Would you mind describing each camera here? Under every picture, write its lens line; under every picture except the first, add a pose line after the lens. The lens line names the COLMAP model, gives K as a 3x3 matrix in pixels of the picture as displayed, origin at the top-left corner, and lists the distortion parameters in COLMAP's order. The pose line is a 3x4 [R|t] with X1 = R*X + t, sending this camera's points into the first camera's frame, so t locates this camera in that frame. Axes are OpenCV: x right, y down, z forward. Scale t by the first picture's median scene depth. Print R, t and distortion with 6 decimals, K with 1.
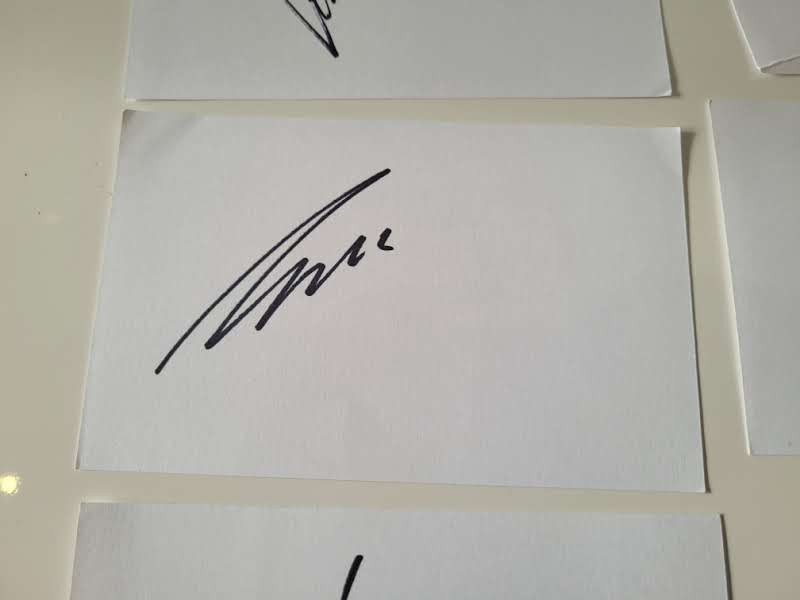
lens RADIAL K [[599.3, 0, 401.1], [0, 599.3, 295.9], [0, 0, 1]] dist [-0.041740, -0.000294]
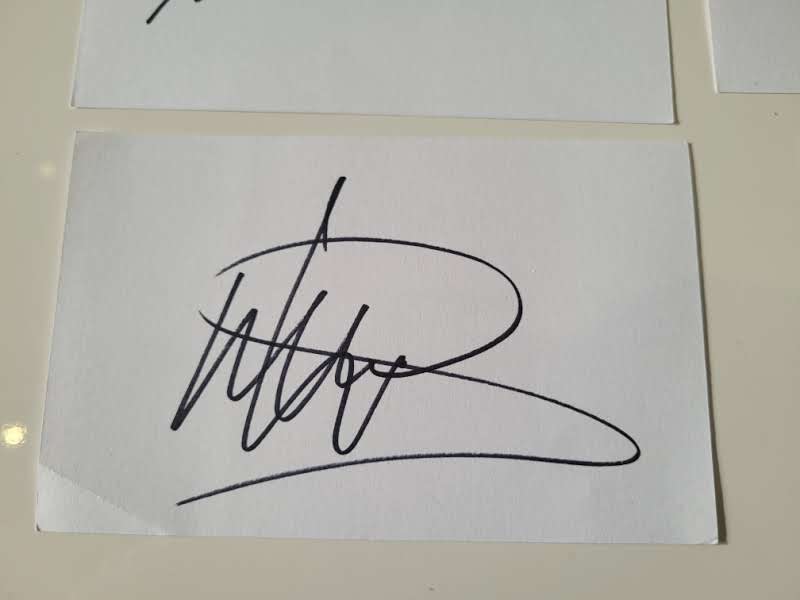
lens RADIAL K [[602.8, 0, 400.3], [0, 602.8, 303.4], [0, 0, 1]] dist [-0.048698, 0.003191]
pose [[0.999989, -0.004631, 0.000307, 0.029849], [0.004597, 0.997377, 0.072231, 0.570611], [-0.000641, -0.072228, 0.997388, -0.070528]]
